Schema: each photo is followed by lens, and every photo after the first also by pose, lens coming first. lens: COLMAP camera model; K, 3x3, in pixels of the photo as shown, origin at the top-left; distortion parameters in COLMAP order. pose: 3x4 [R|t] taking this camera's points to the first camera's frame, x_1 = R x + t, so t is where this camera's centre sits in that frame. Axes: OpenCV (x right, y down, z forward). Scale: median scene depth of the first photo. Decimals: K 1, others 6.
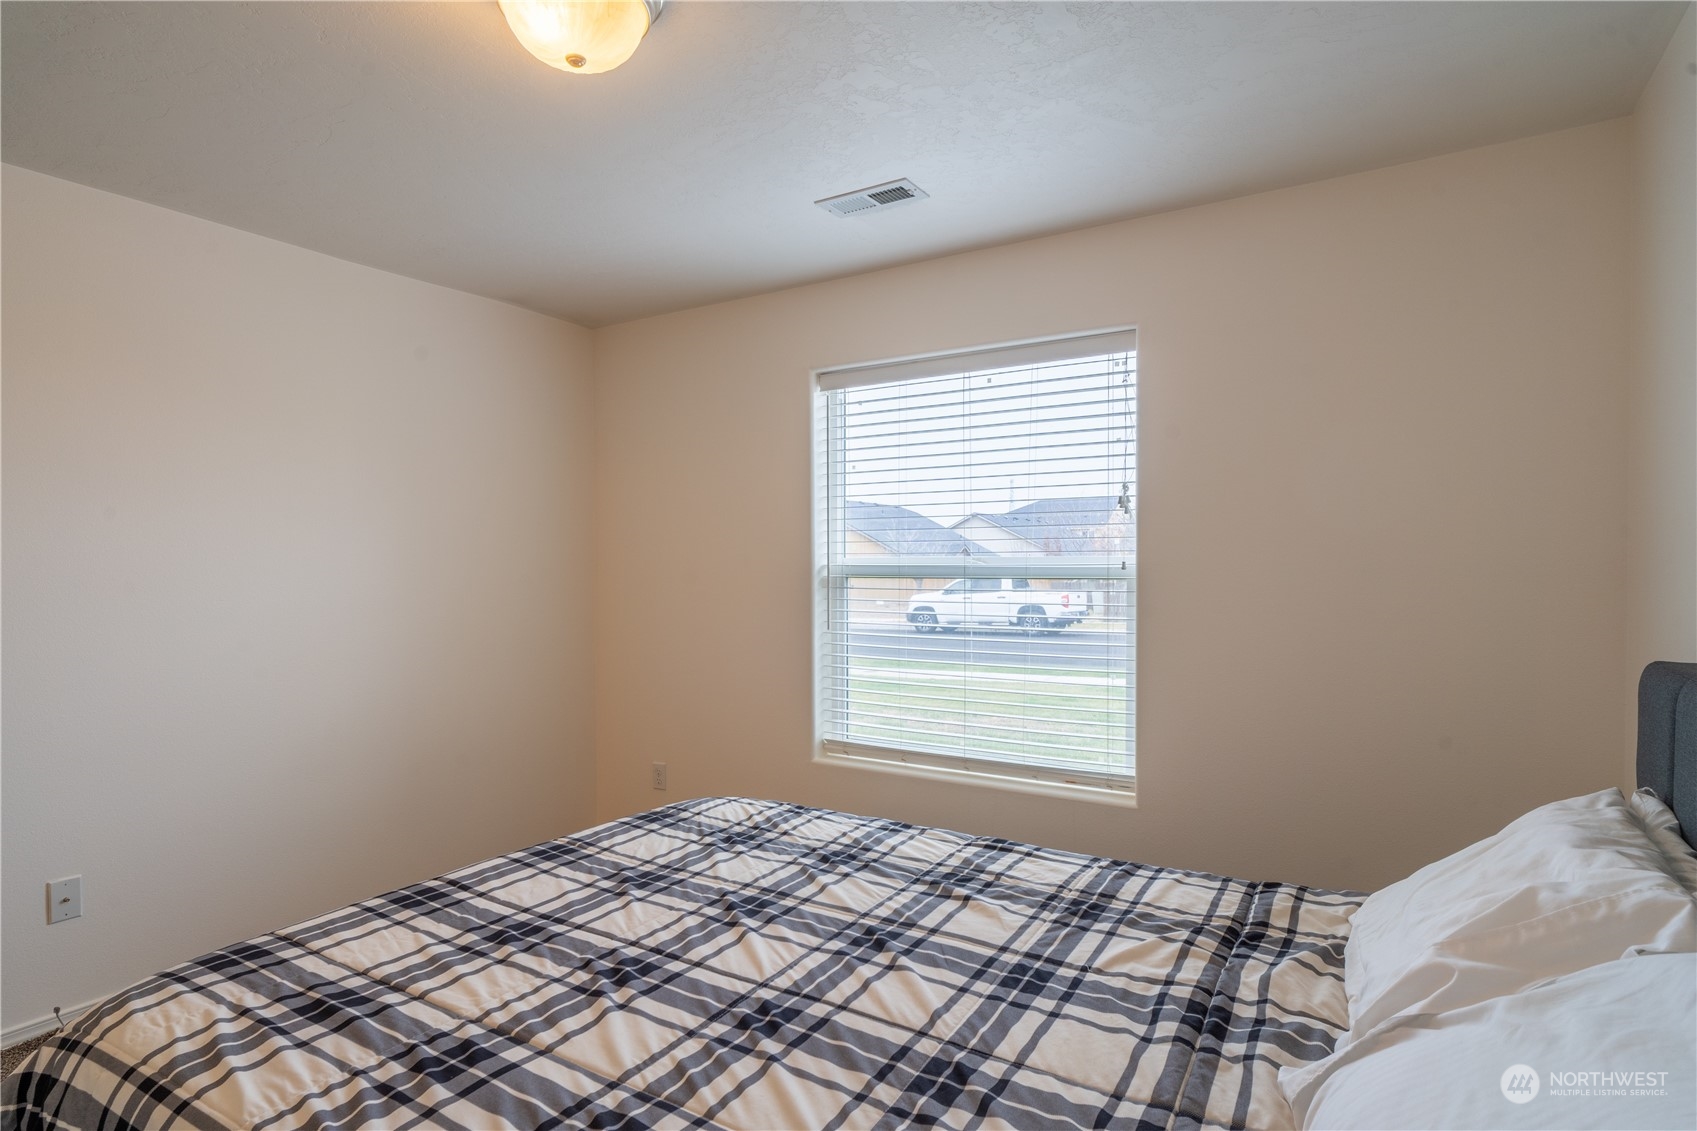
lens RADIAL K [[884.6, 0, 847.8], [0, 884.6, 603.3], [0, 0, 1]] dist [-0.002296, 0.000025]
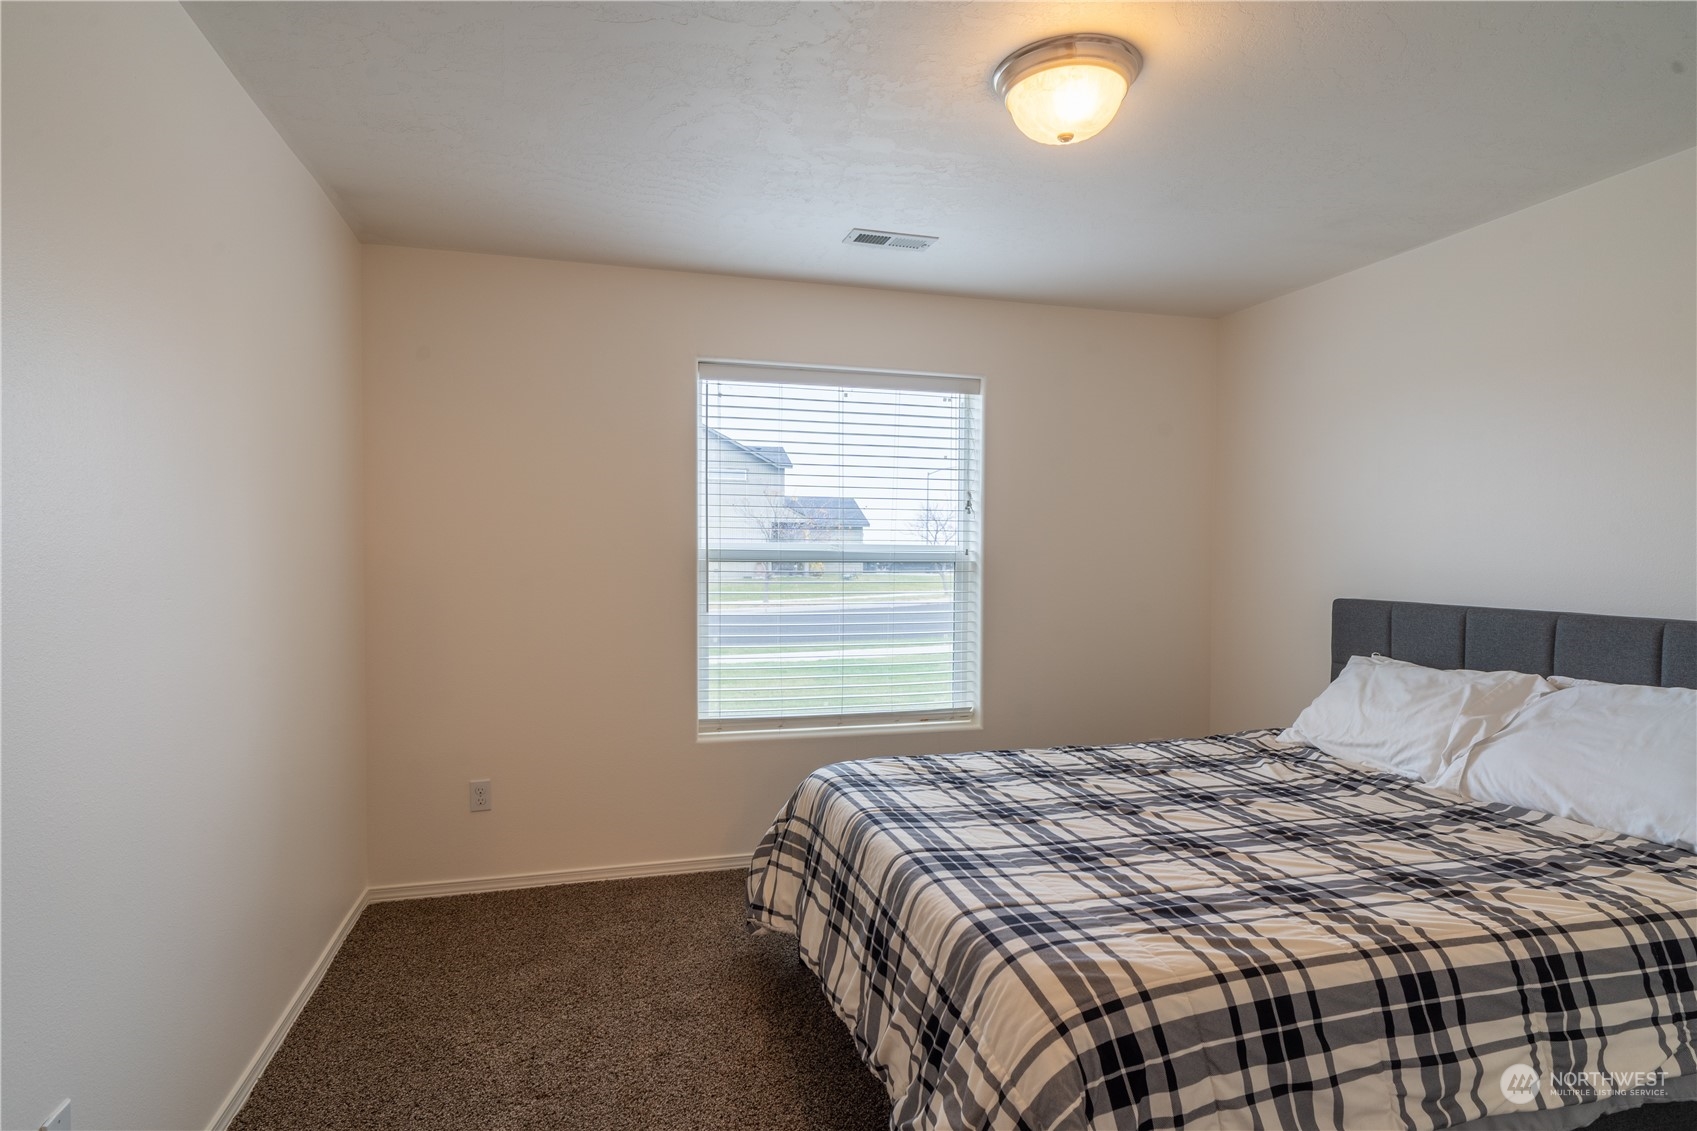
lens RADIAL K [[875.5, 0, 872.2], [0, 875.5, 561.3], [0, 0, 1]] dist [-0.000724, 0.000097]
pose [[0.666321, 0.000150, 0.745665, -1.182981], [0.021836, 0.999567, -0.019714, -0.006745], [-0.745345, 0.029419, 0.666029, 0.326317]]
